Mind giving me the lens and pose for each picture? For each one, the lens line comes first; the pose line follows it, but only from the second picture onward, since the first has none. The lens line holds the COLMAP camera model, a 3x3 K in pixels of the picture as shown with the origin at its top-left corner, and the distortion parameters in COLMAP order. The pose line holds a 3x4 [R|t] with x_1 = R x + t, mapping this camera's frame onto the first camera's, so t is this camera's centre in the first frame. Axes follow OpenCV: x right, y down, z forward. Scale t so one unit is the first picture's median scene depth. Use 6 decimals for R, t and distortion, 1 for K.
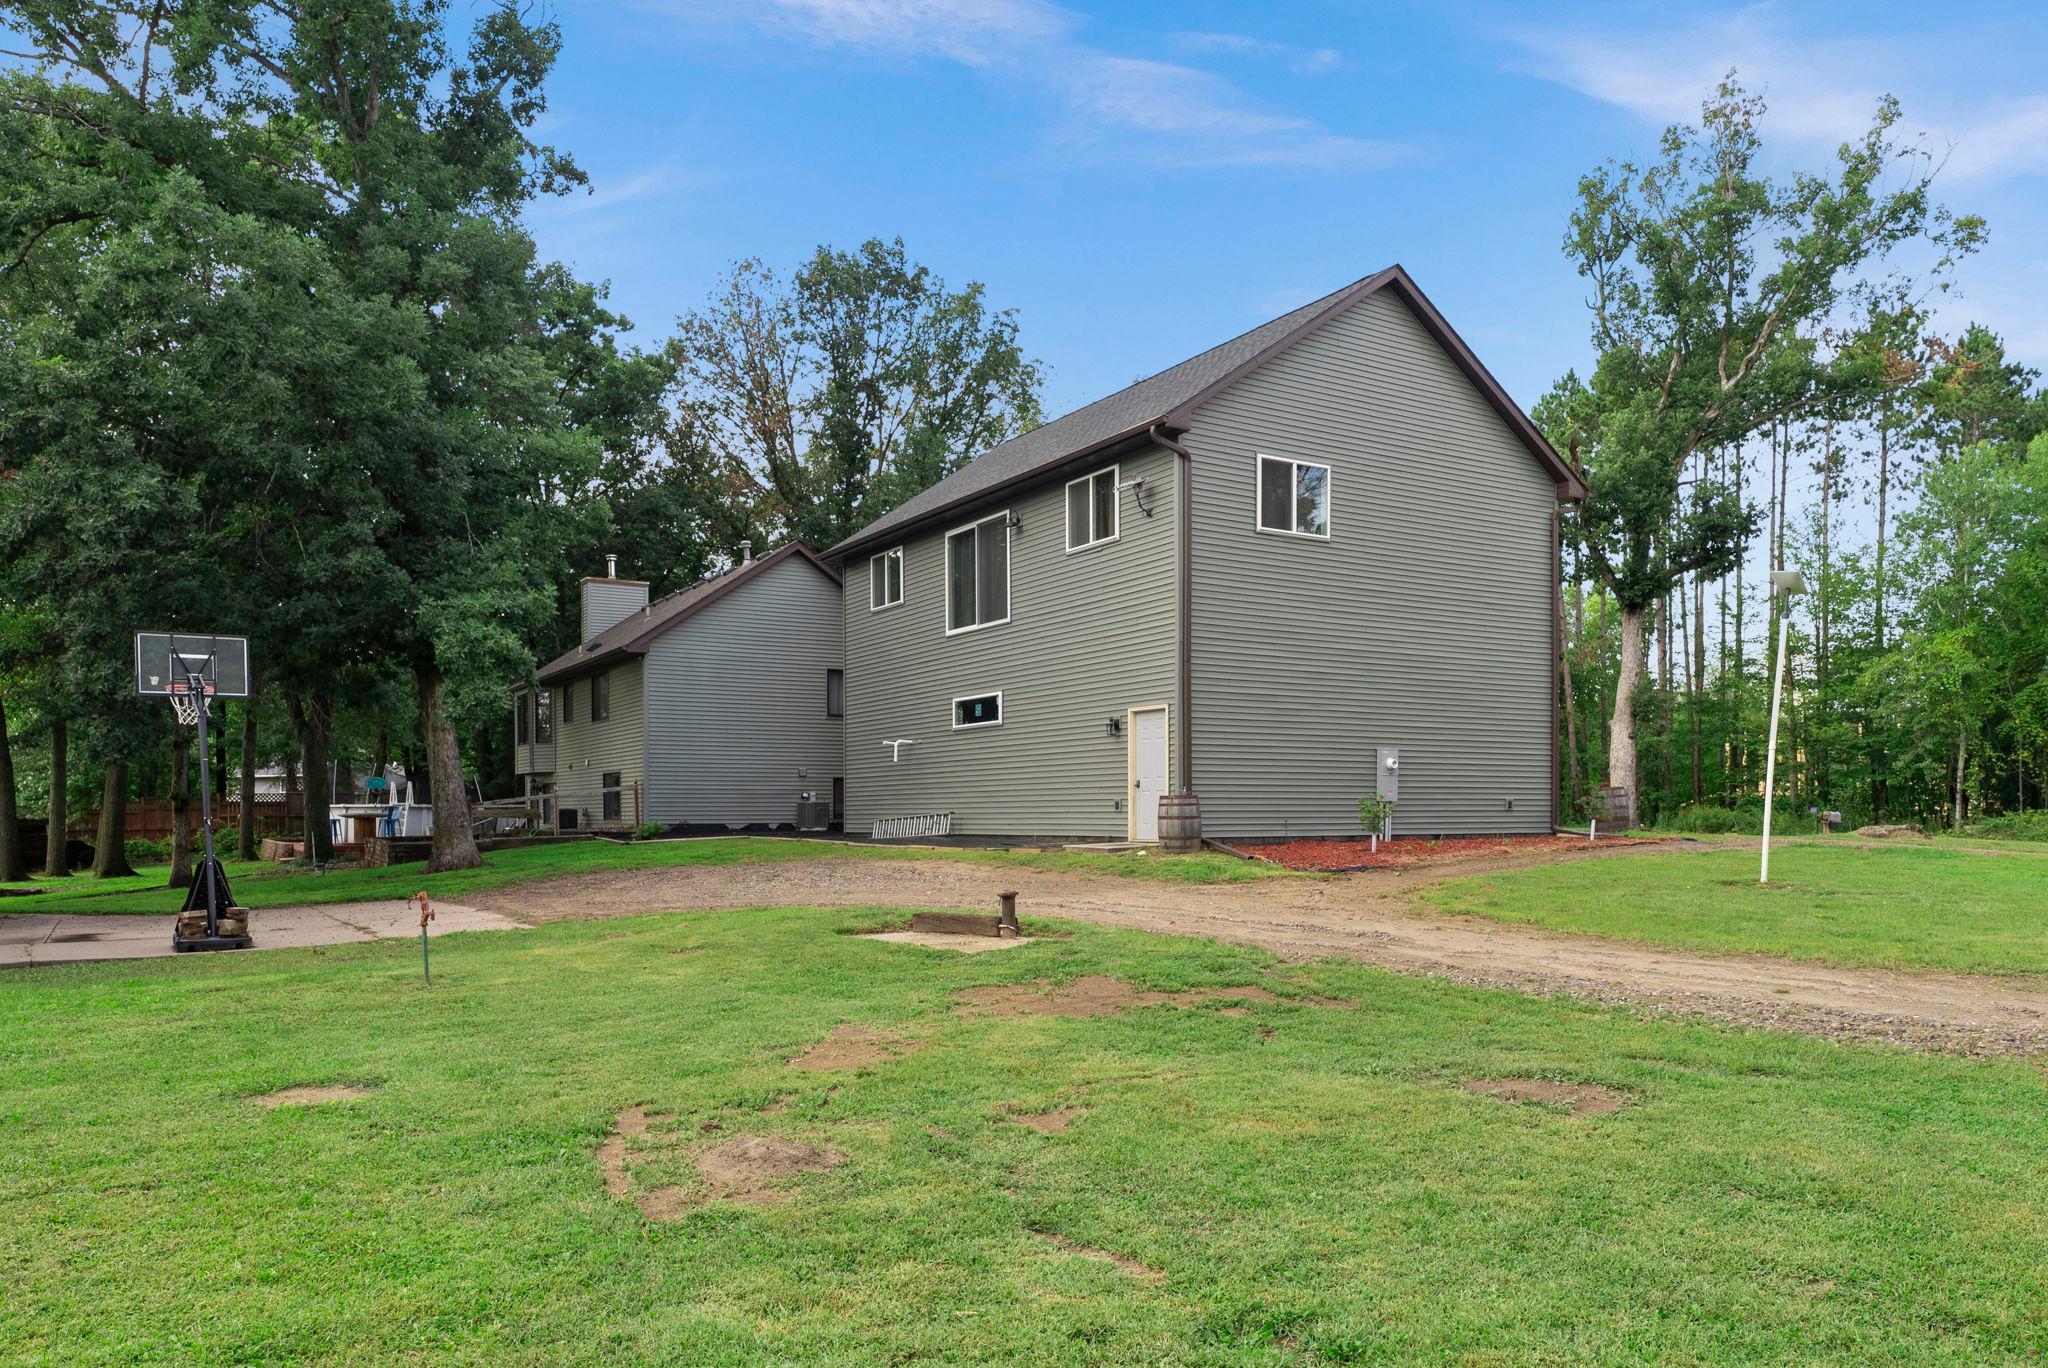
lens RADIAL K [[1473.5, 0, 1060.3], [0, 1473.5, 821.5], [0, 0, 1]] dist [0.000509, -0.002772]
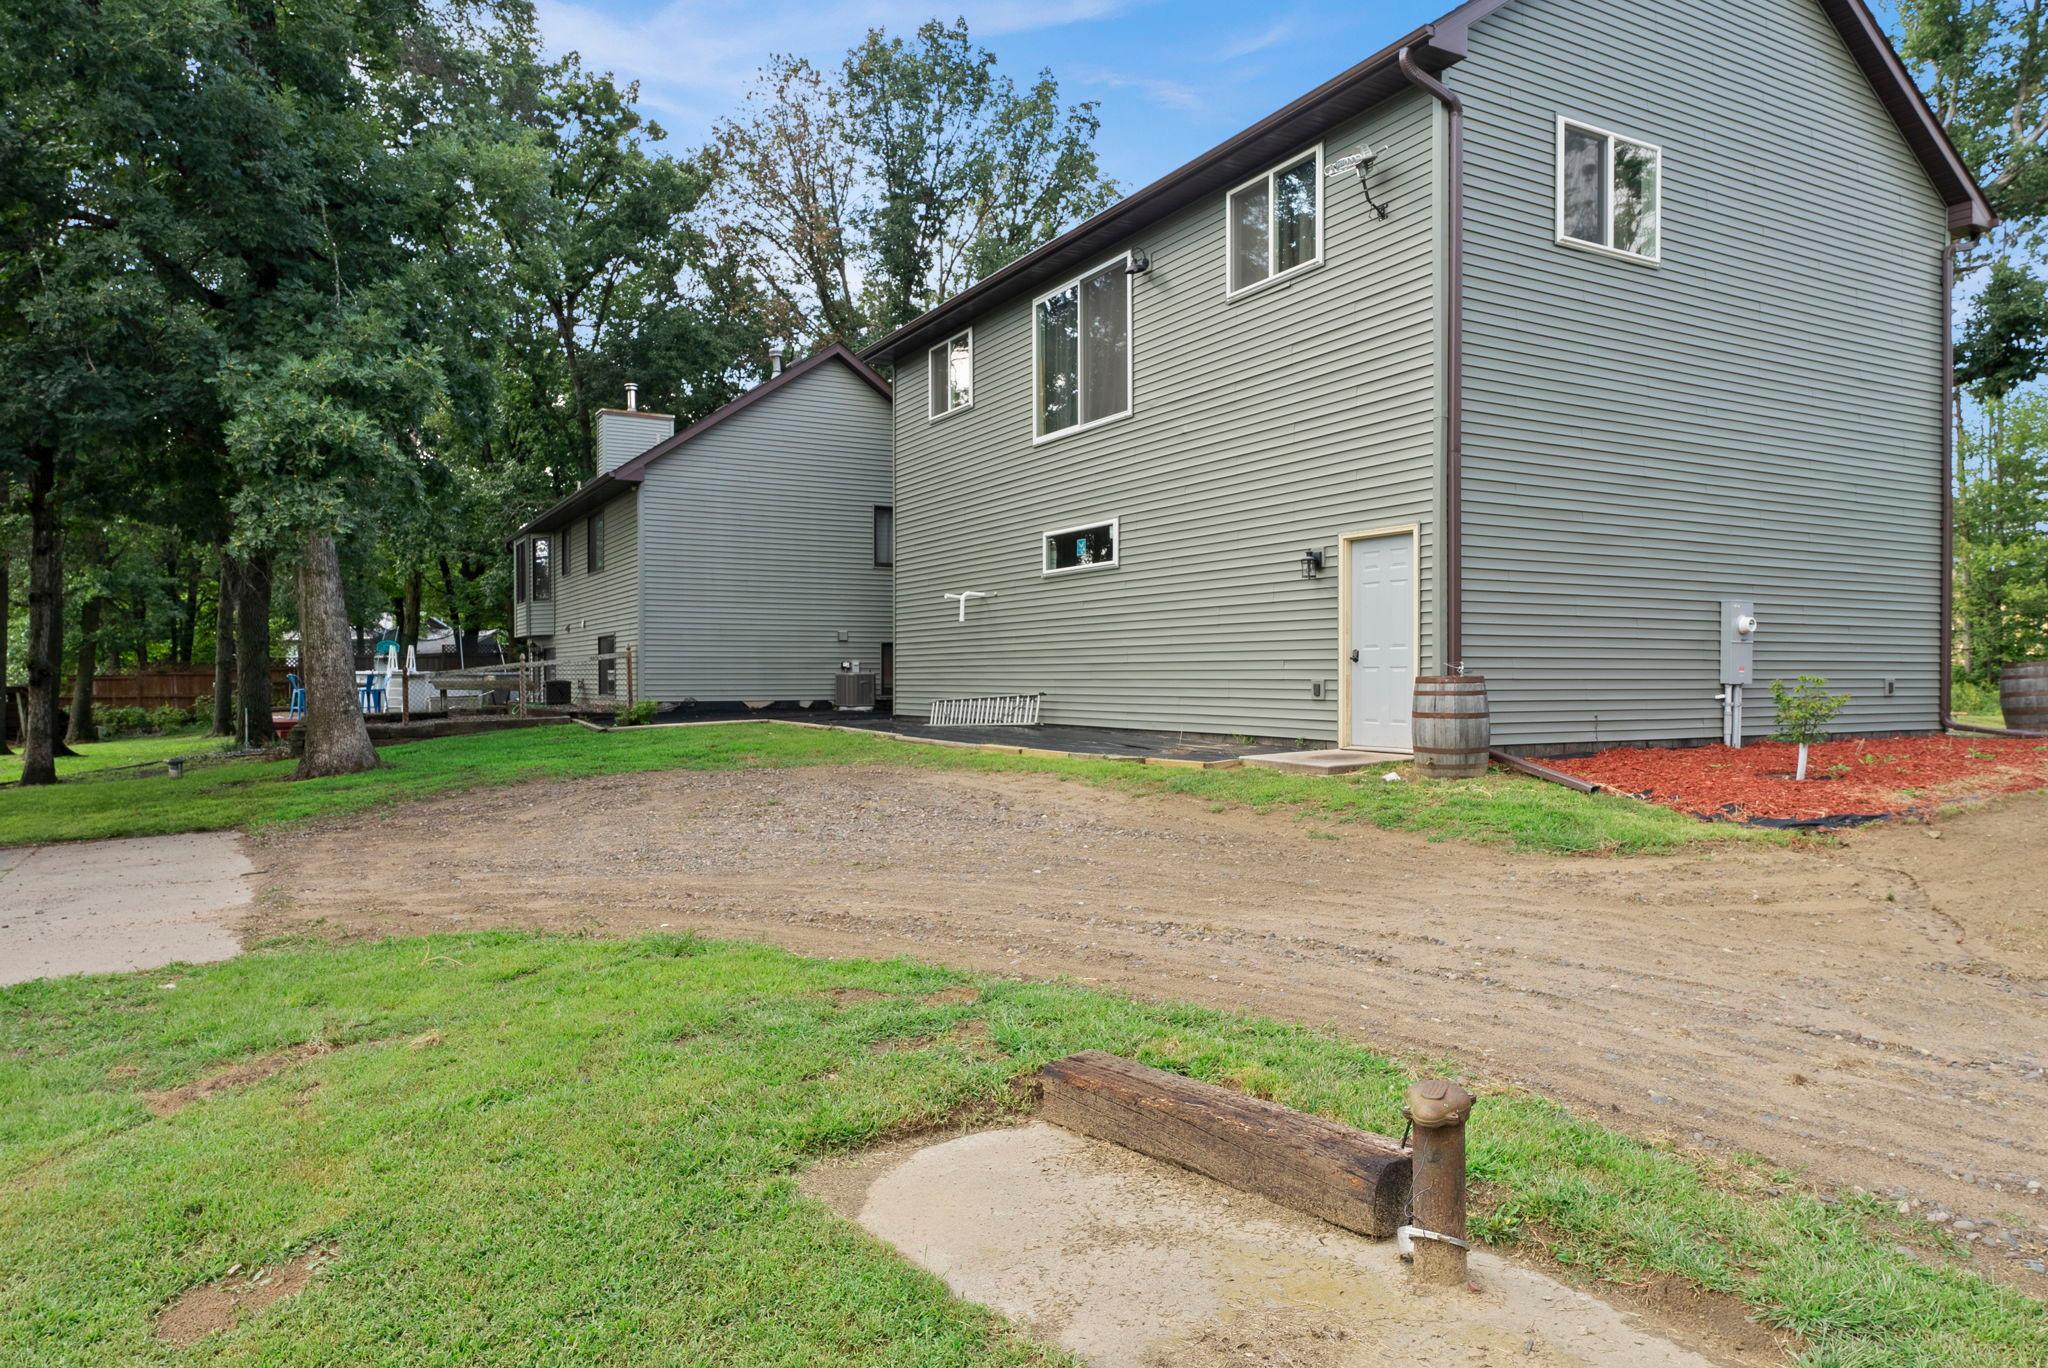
lens RADIAL K [[1315.0, 0, 1045.1], [0, 1315.0, 693.2], [0, 0, 1]] dist [-0.001735, 0.000778]
pose [[0.999168, 0.003558, -0.040624, -0.047965], [-0.003134, 0.999940, 0.010496, -0.013156], [0.040659, -0.010360, 0.999119, 0.383023]]
